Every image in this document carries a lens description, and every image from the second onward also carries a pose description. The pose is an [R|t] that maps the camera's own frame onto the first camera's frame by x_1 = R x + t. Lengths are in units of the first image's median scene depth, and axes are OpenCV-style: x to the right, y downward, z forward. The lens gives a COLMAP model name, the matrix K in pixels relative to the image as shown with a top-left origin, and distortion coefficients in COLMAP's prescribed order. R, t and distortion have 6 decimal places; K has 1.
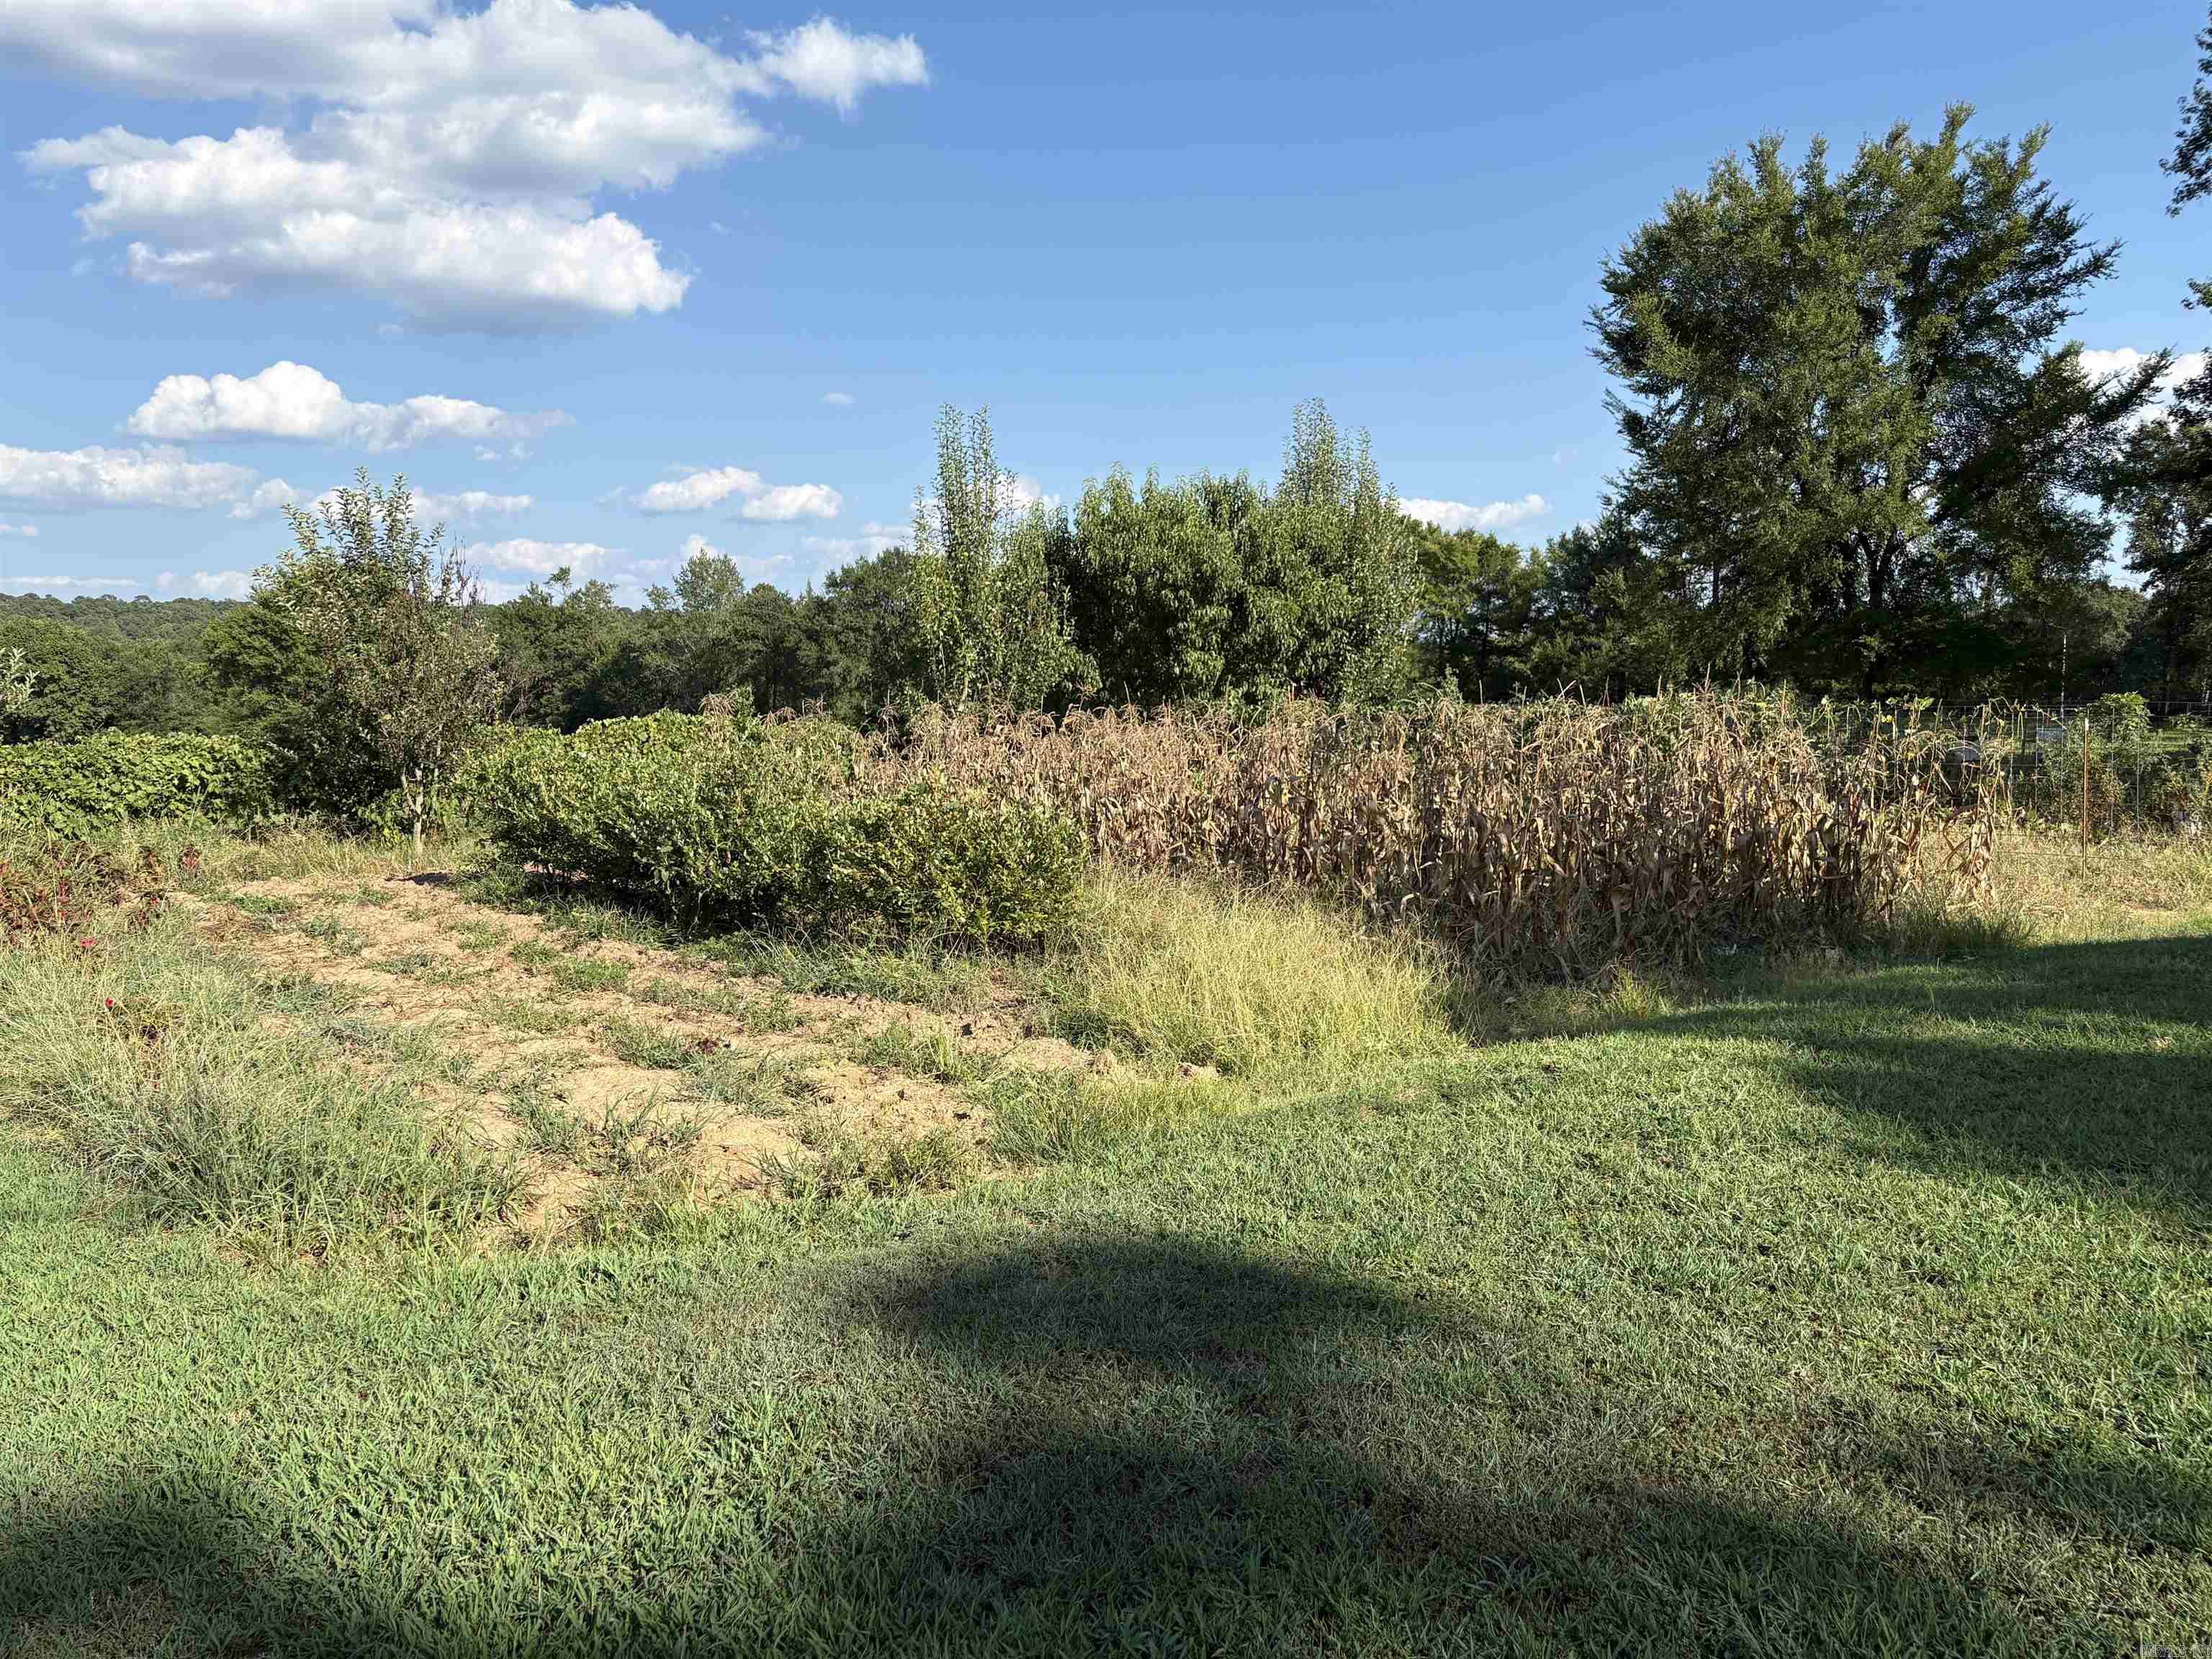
lens RADIAL K [[1703.3, 0, 1146.3], [0, 1703.3, 836.4], [0, 0, 1]] dist [0.040881, -0.025068]
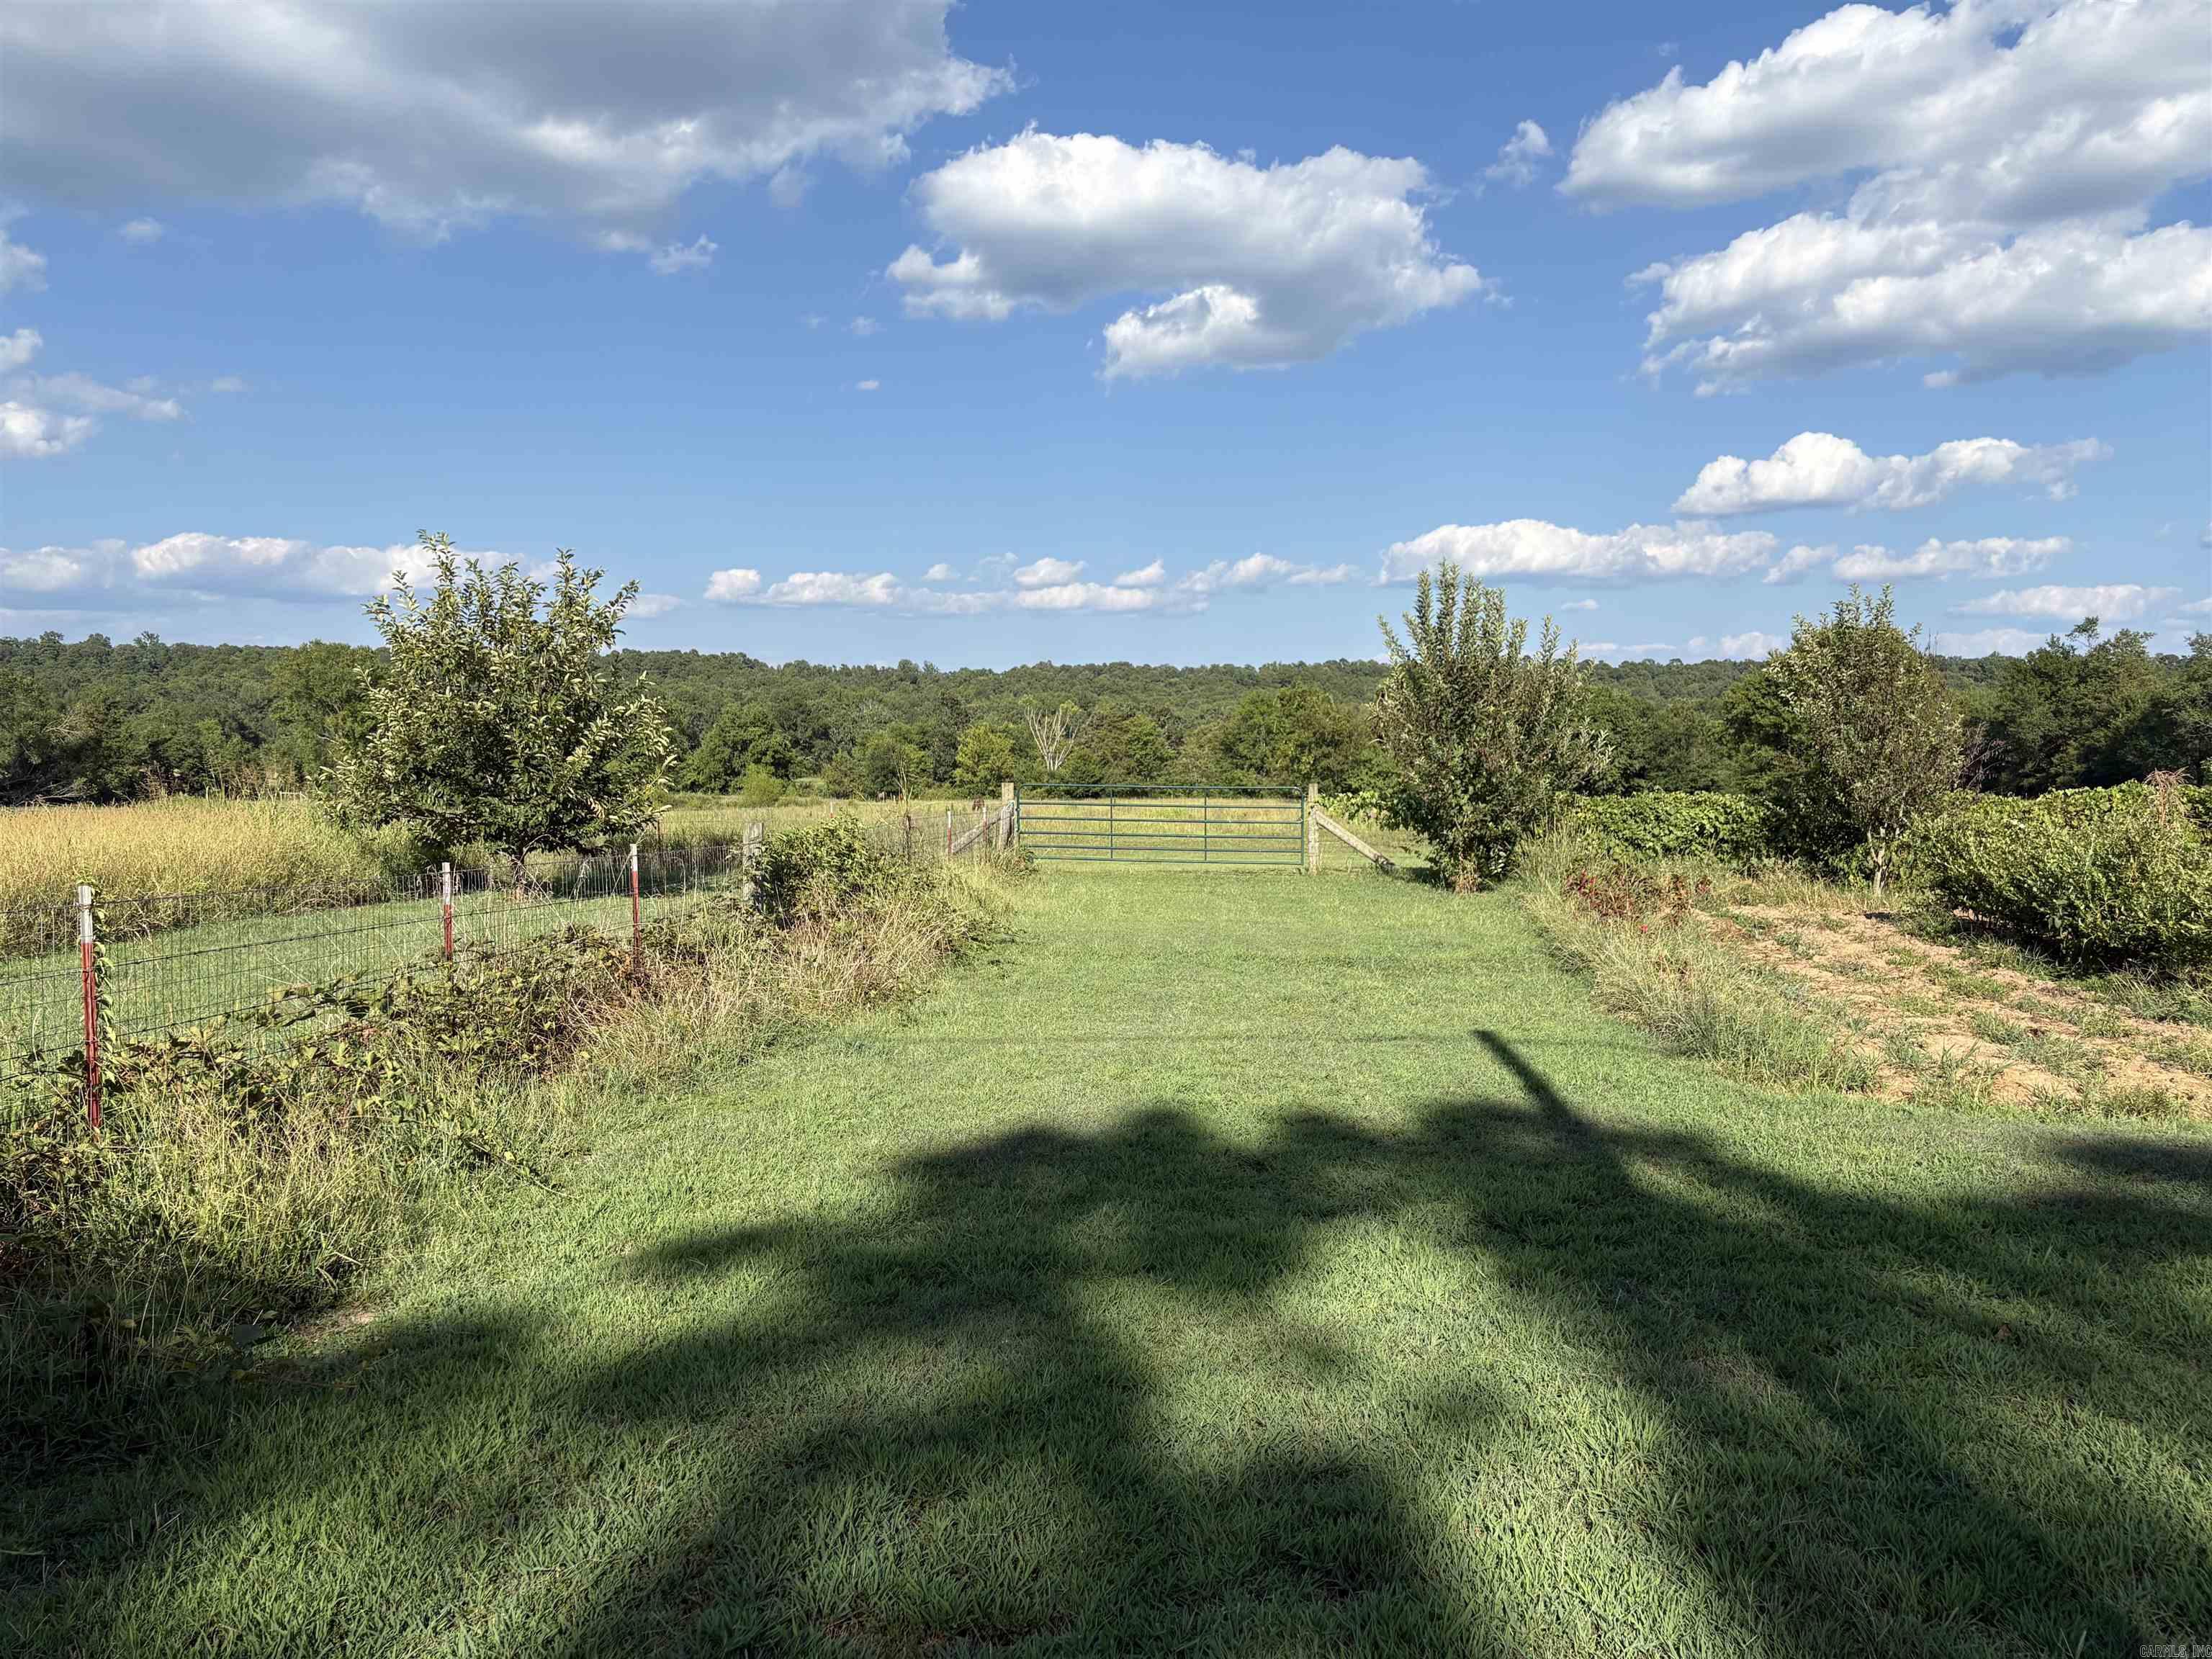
lens RADIAL K [[1703.3, 0, 1096.9], [0, 1703.3, 825.2], [0, 0, 1]] dist [0.040881, -0.025068]
pose [[0.661147, 0.045203, -0.748893, 0.110816], [-0.074014, 0.997244, -0.005149, 0.005944], [0.746597, 0.058833, 0.662671, -0.206476]]
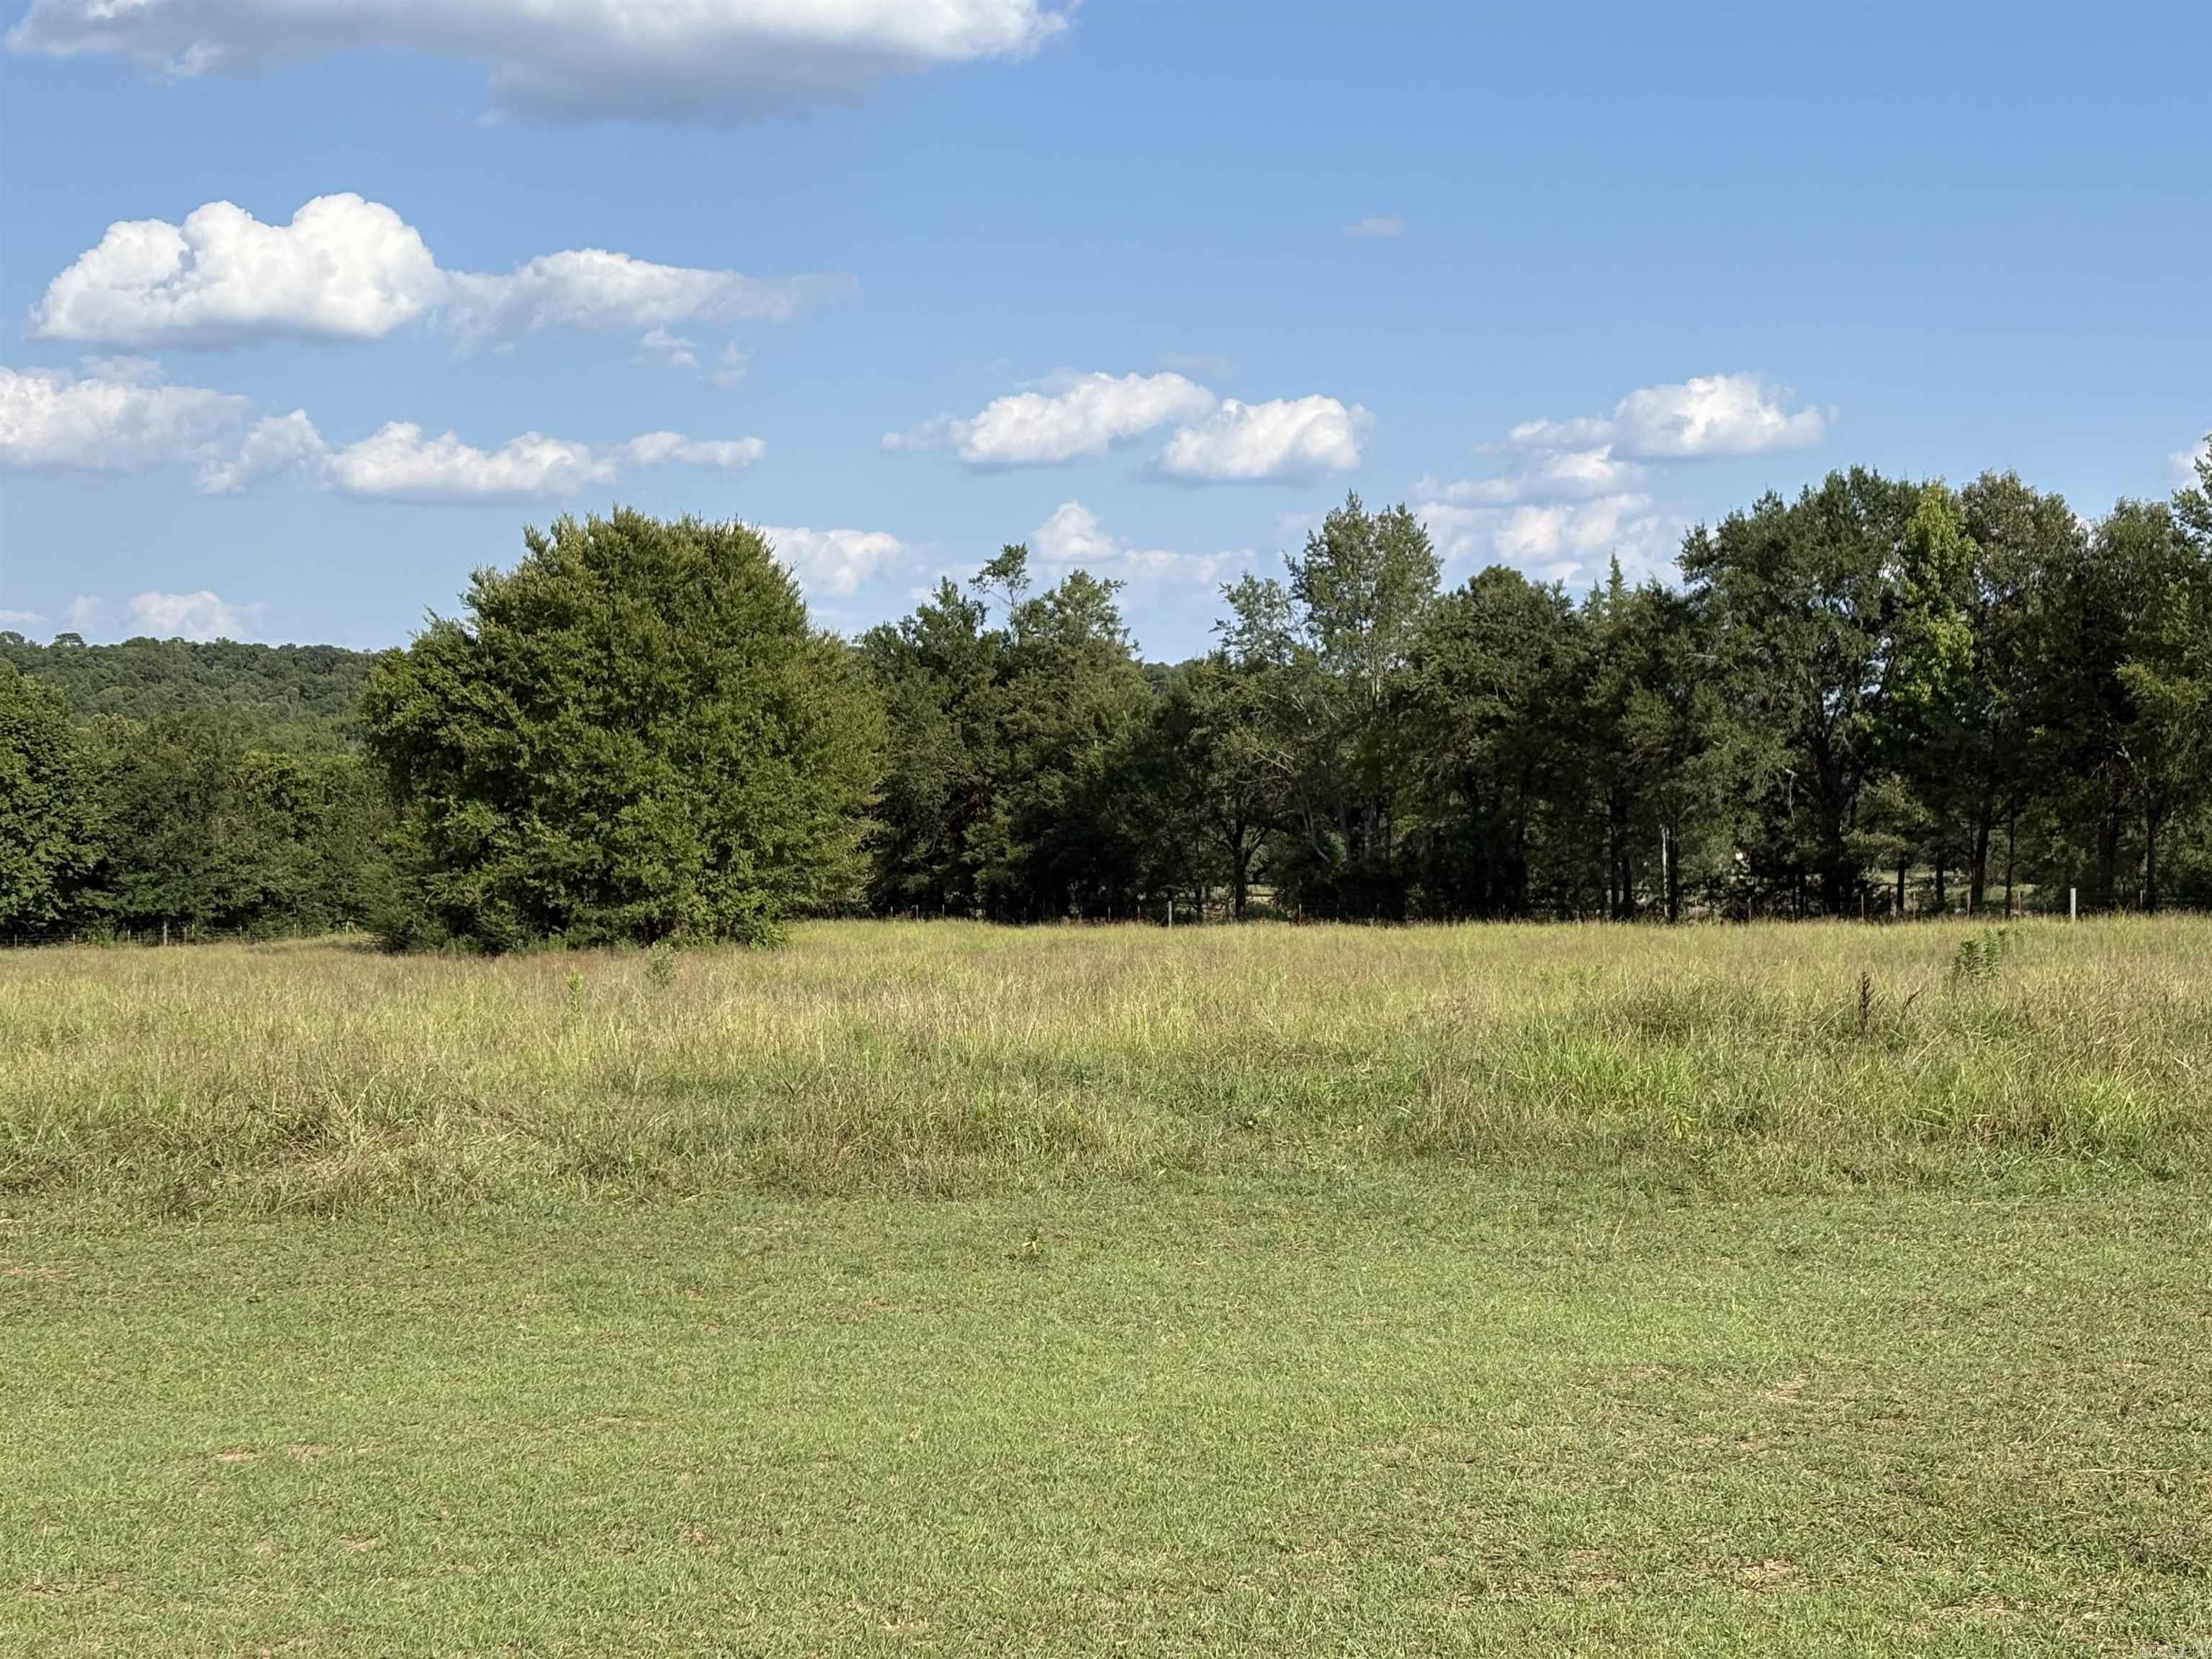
lens RADIAL K [[3597.4, 0, 1124.8], [0, 3597.4, 830.3], [0, 0, 1]] dist [0.185478, 0.000000]
pose [[0.972231, 0.005921, -0.233948, -1.085429], [-0.025620, 0.996364, -0.081252, -0.047598], [0.232616, 0.084989, 0.968848, 1.026017]]
